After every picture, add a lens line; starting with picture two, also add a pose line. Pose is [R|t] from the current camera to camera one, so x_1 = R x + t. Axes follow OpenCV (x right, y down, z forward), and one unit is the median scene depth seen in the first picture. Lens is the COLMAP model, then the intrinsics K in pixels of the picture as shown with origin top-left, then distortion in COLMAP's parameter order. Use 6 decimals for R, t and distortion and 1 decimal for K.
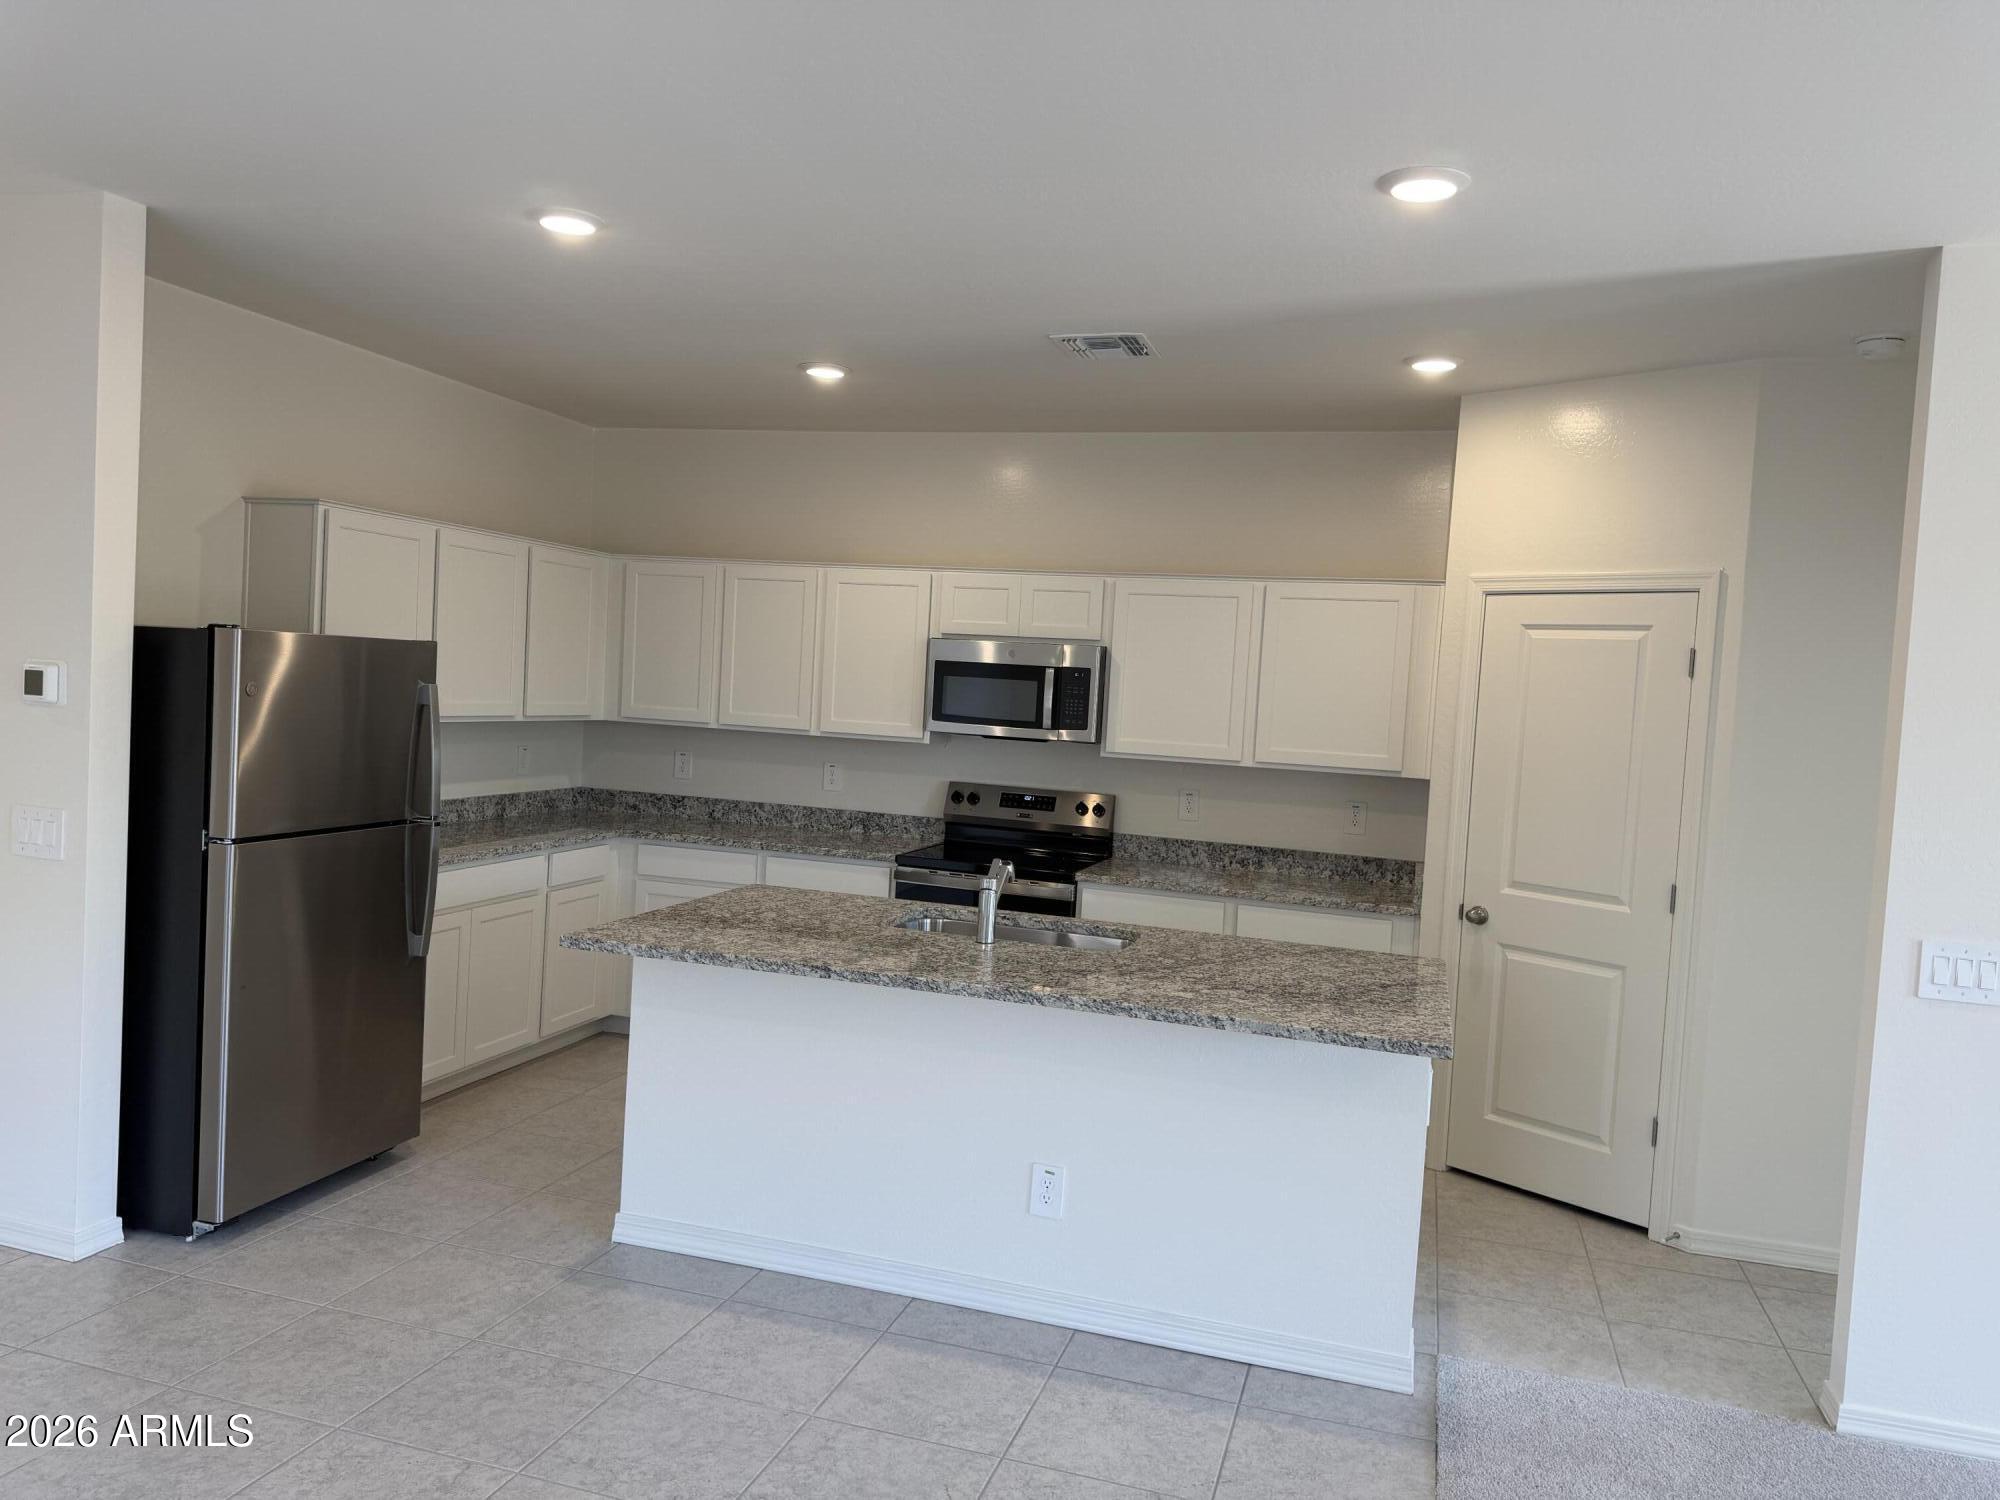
lens RADIAL K [[1409.3, 0, 1000.0], [0, 1409.3, 750.0], [0, 0, 1]] dist [0.132528, -0.181658]
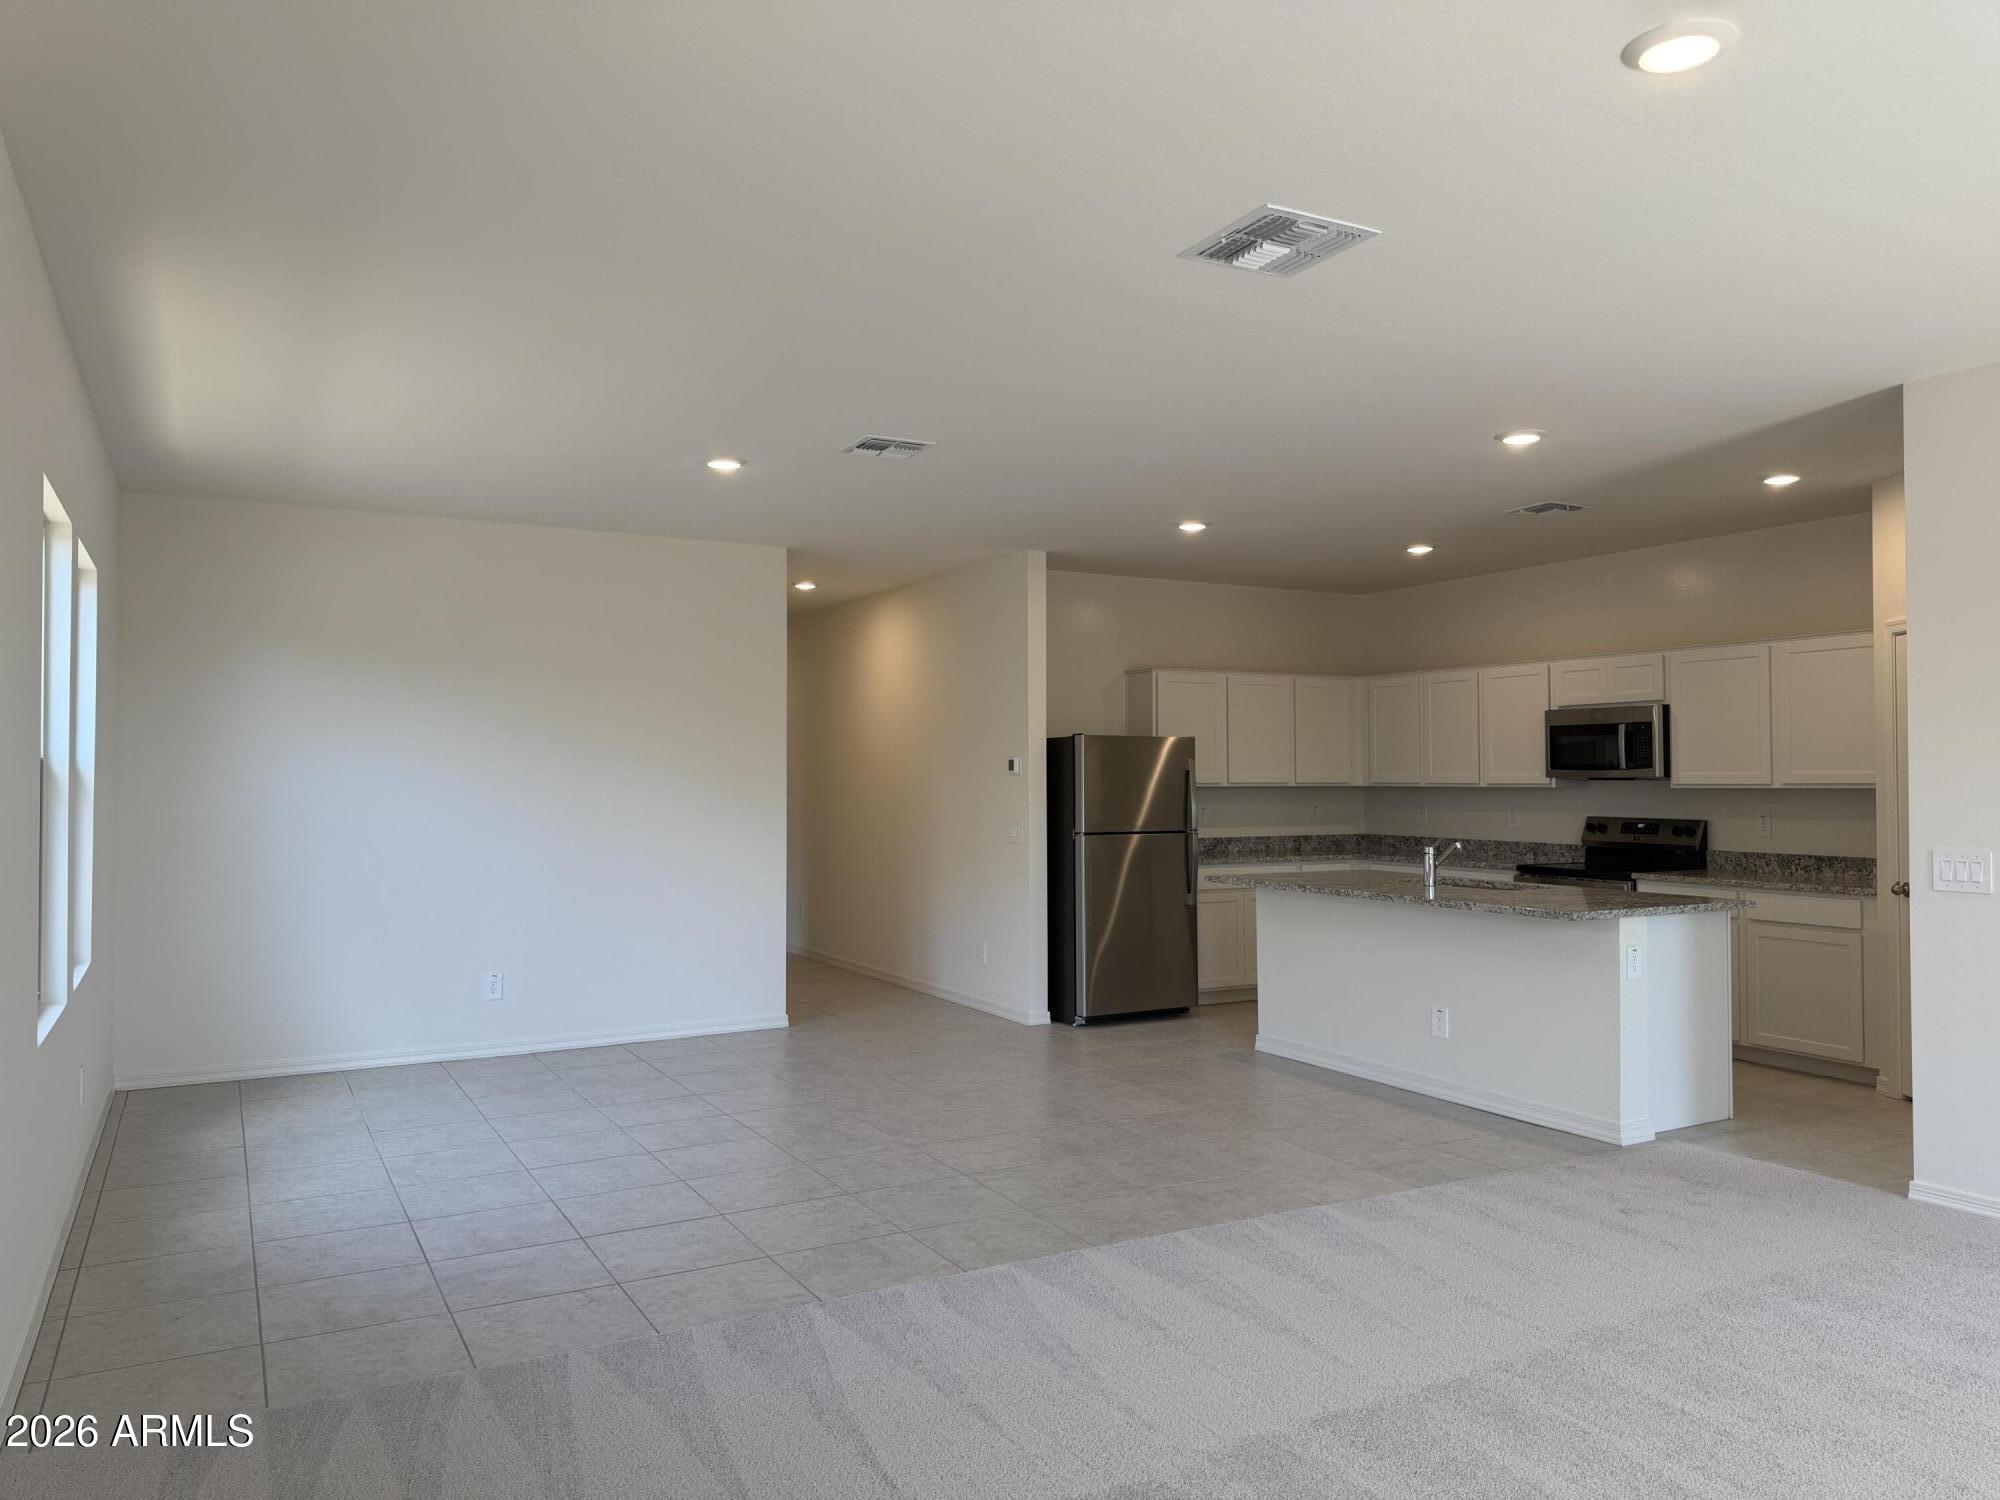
lens RADIAL K [[1409.3, 0, 1000.0], [0, 1409.3, 750.0], [0, 0, 1]] dist [0.132528, -0.181658]
pose [[0.718338, -0.073272, -0.691825, 0.538045], [0.009600, 0.995387, -0.095455, 0.088769], [0.695628, 0.061927, 0.715728, -0.381734]]
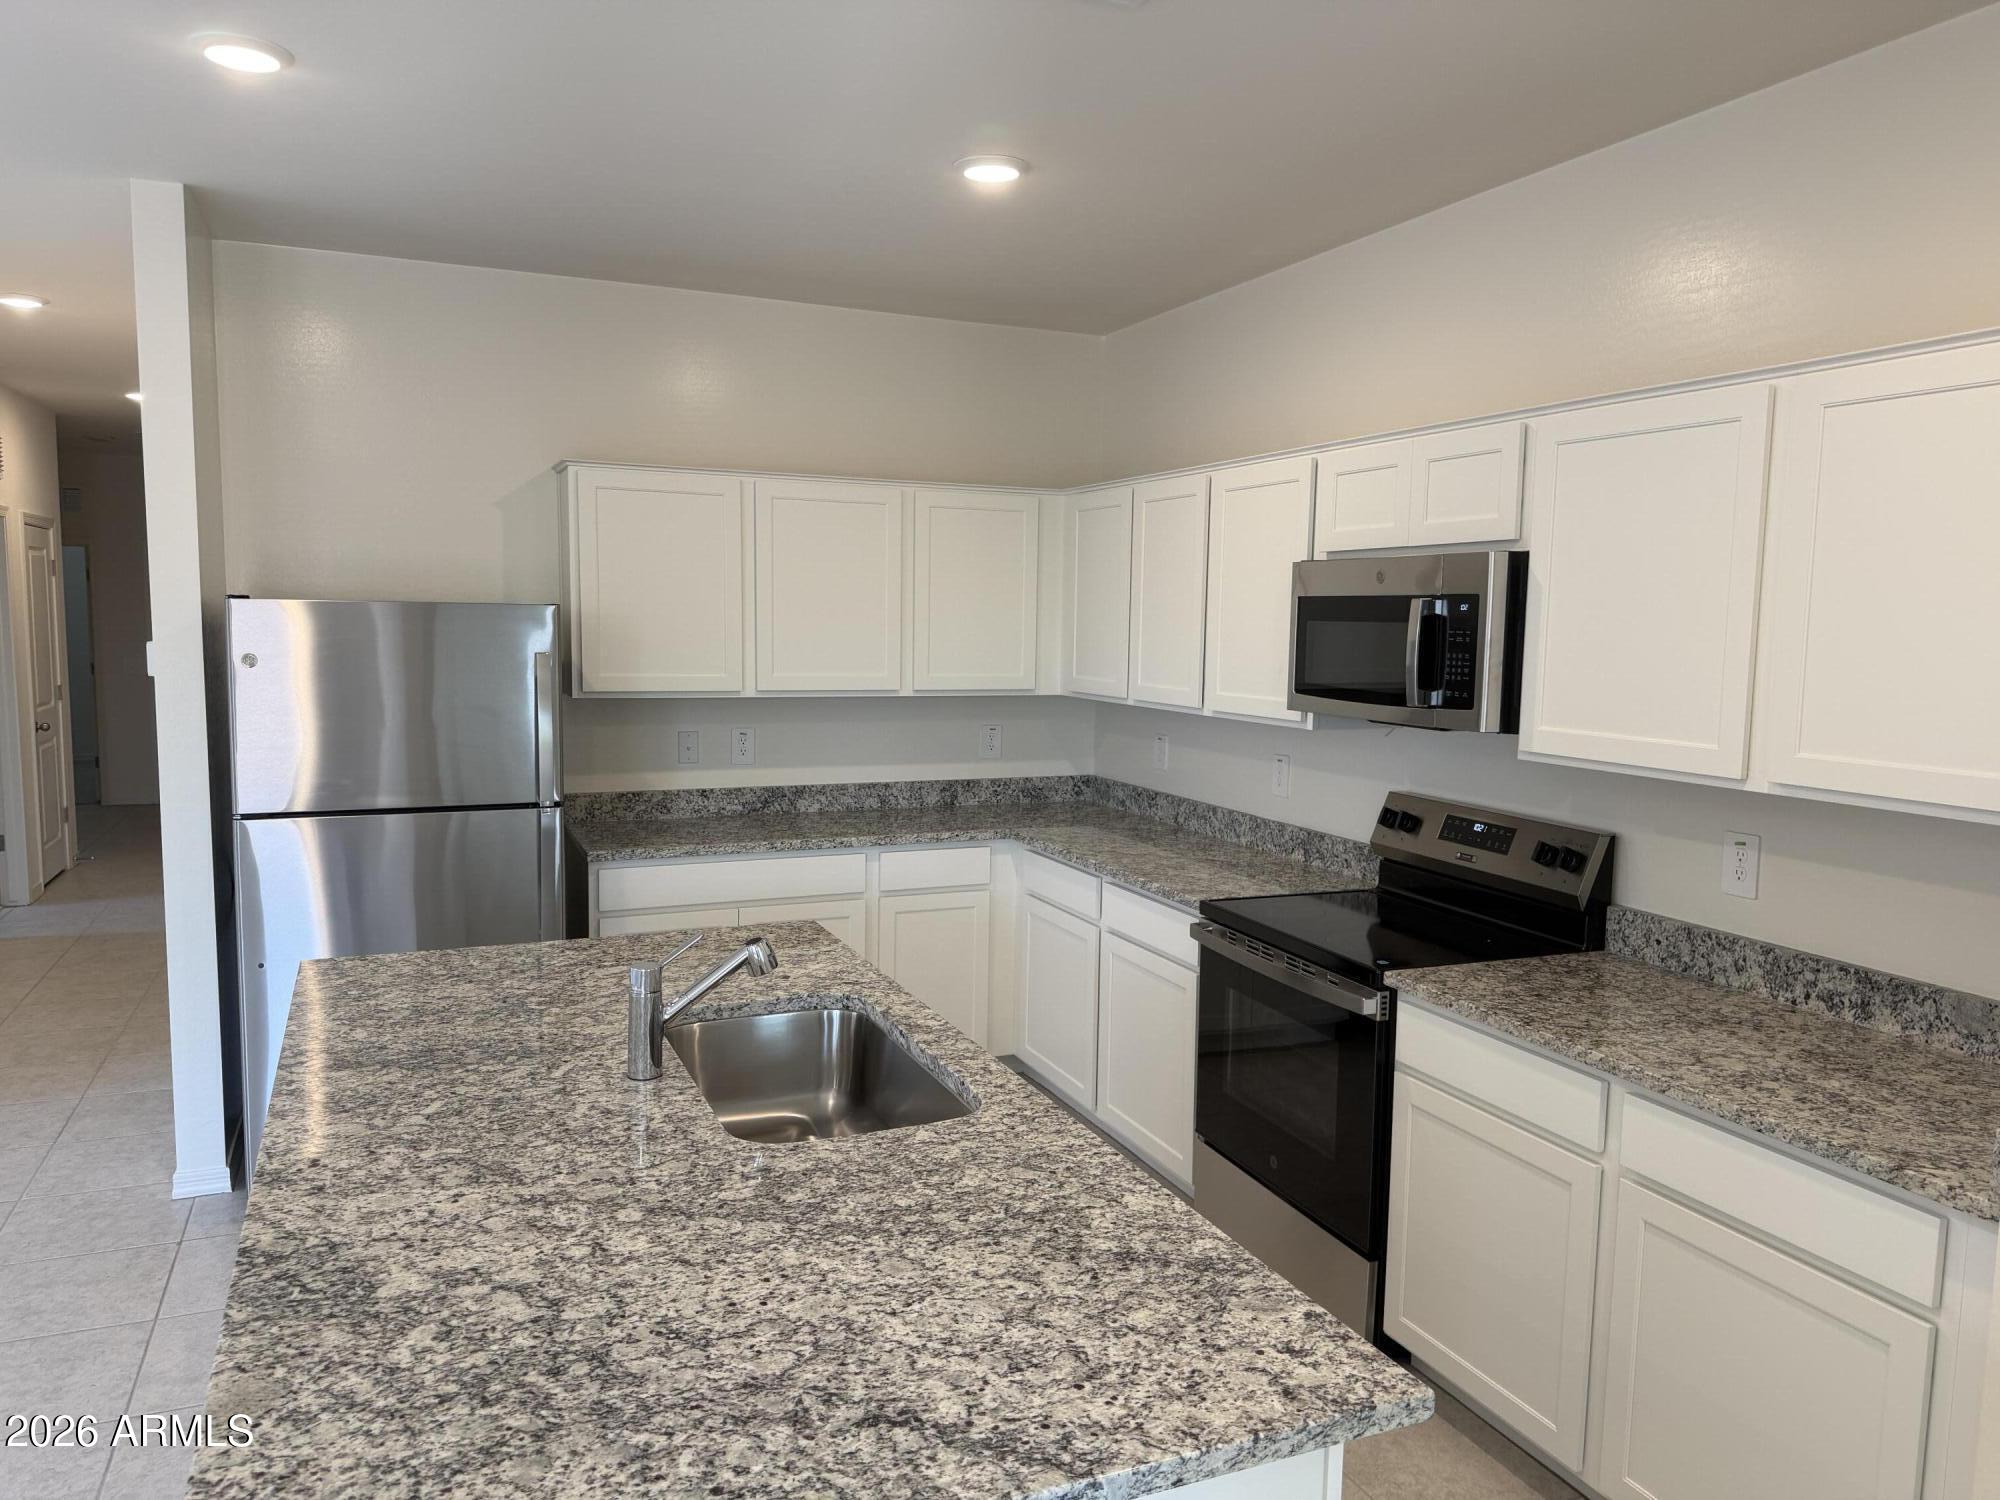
lens RADIAL K [[1409.3, 0, 1000.0], [0, 1409.3, 750.0], [0, 0, 1]] dist [0.132528, -0.181658]
pose [[0.649211, 0.027455, -0.760113, 0.347727], [-0.014909, 0.999616, 0.023372, -0.008417], [0.760463, -0.003841, 0.649370, 0.488210]]
